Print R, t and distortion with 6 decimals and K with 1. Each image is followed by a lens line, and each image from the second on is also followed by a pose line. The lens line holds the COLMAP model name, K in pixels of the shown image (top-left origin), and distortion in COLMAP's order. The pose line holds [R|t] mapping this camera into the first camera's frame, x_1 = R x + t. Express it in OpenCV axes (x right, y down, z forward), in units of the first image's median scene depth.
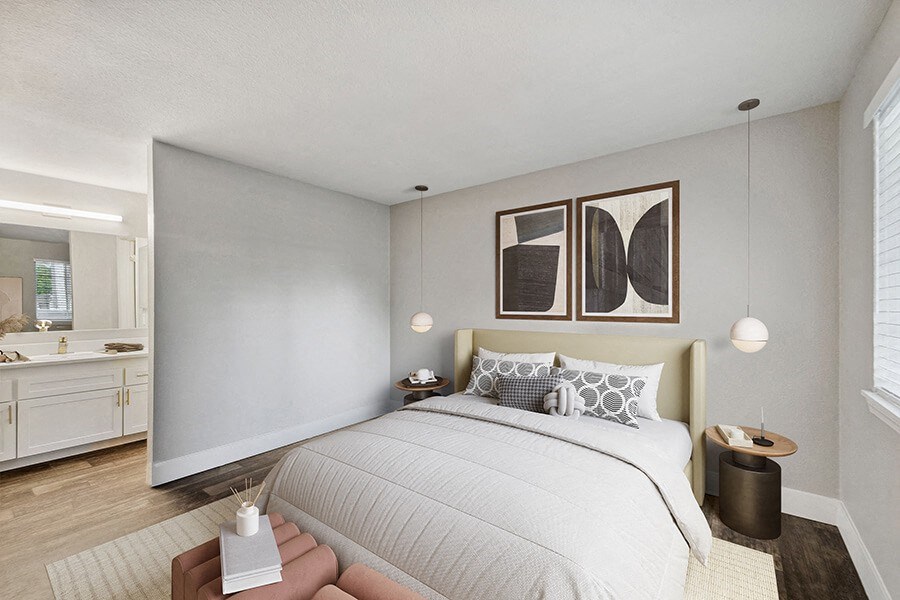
lens RADIAL K [[377.7, 0, 446.0], [0, 377.7, 305.4], [0, 0, 1]] dist [-0.001046, -0.000047]
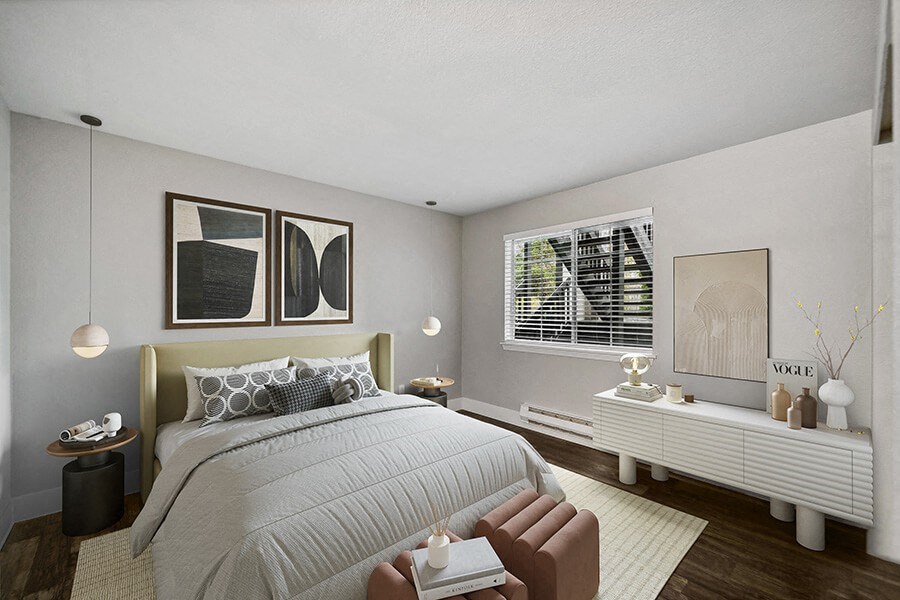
lens RADIAL K [[377.7, 0, 445.8], [0, 377.7, 302.8], [0, 0, 1]] dist [-0.001046, -0.000047]
pose [[0.178784, 0.014722, 0.983778, -0.627328], [0.004751, 0.999863, -0.015826, -0.005286], [-0.983877, 0.007504, 0.178690, 0.354473]]
